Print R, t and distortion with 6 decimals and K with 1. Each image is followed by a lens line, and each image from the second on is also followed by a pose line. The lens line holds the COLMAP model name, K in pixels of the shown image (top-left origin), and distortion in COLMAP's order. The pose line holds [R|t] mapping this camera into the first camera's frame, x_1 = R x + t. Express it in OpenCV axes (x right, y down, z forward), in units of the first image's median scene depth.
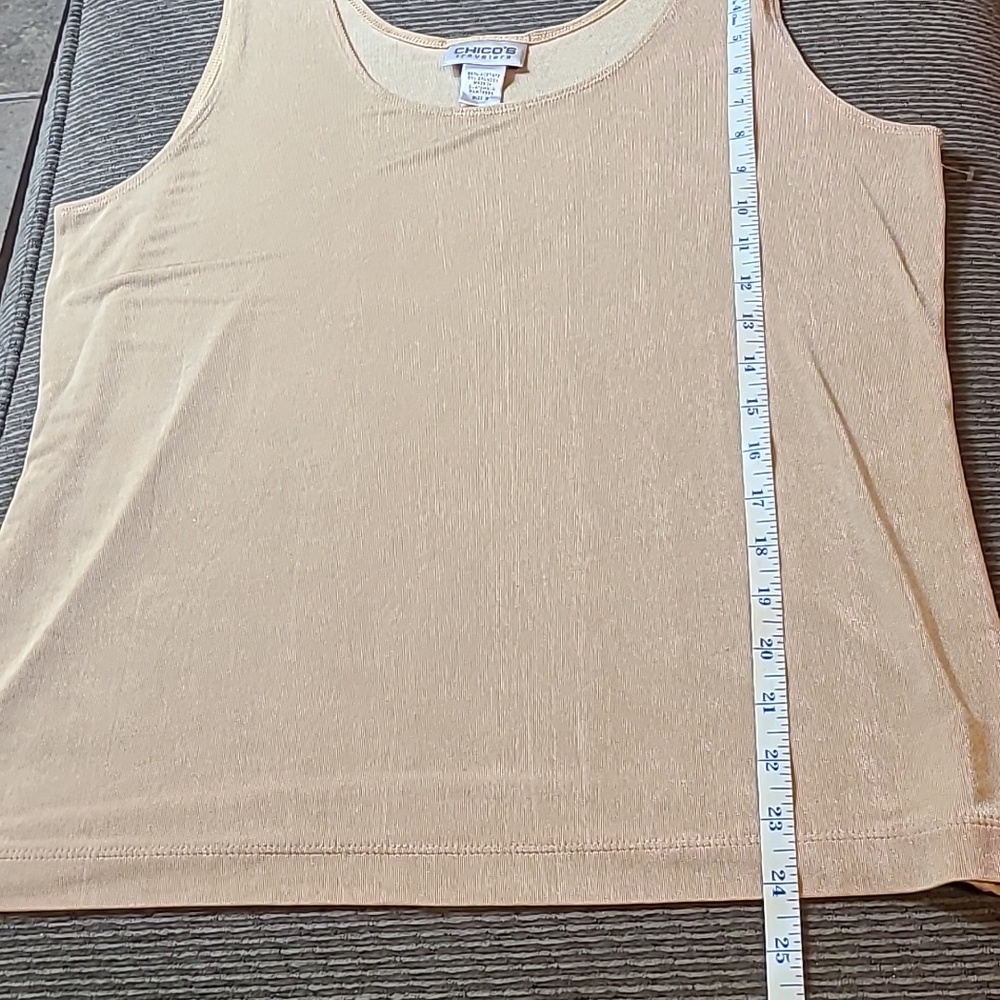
lens RADIAL K [[1692.8, 0, 500.0], [0, 1692.8, 500.0], [0, 0, 1]] dist [0.004092, 0.154311]
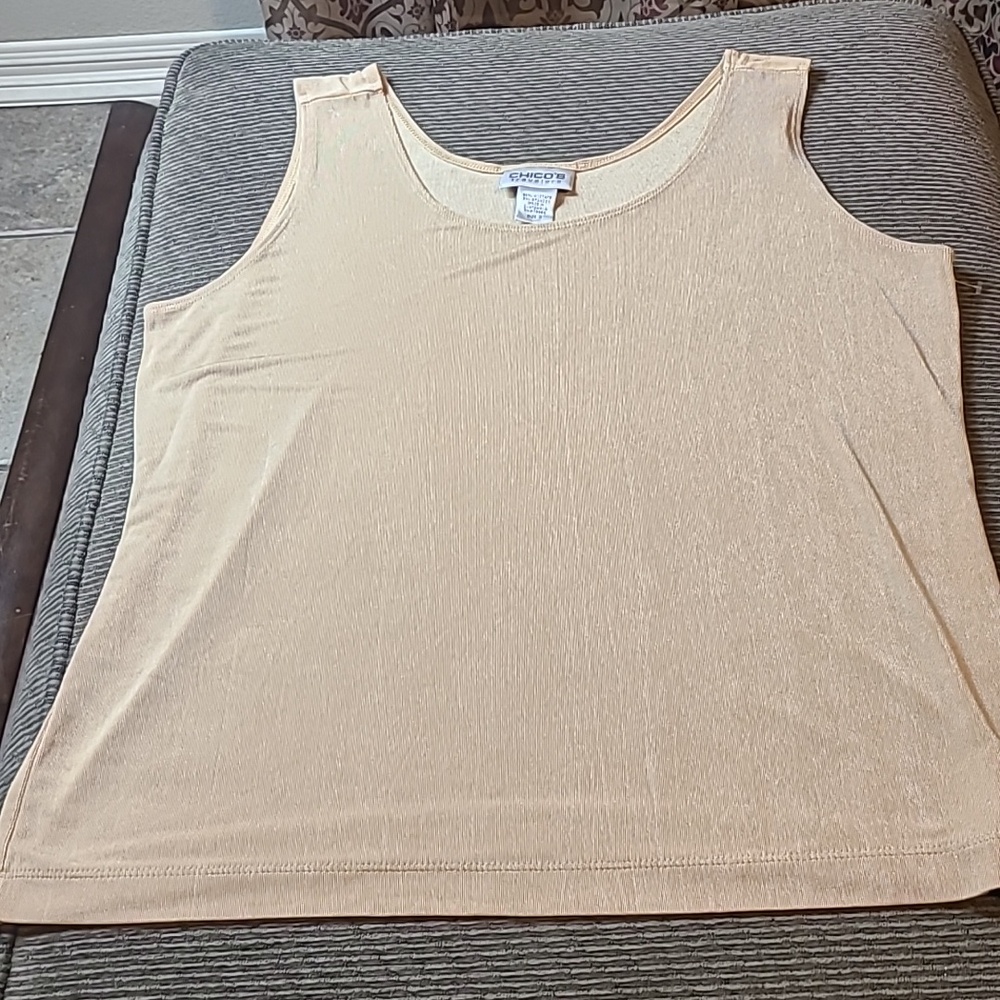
lens RADIAL K [[1692.8, 0, 500.0], [0, 1692.8, 500.0], [0, 0, 1]] dist [0.004092, 0.154311]
pose [[0.999396, 0.016689, 0.030498, -0.077478], [-0.013534, 0.994807, -0.100877, 0.070795], [-0.032023, 0.100403, 0.994431, -0.098007]]
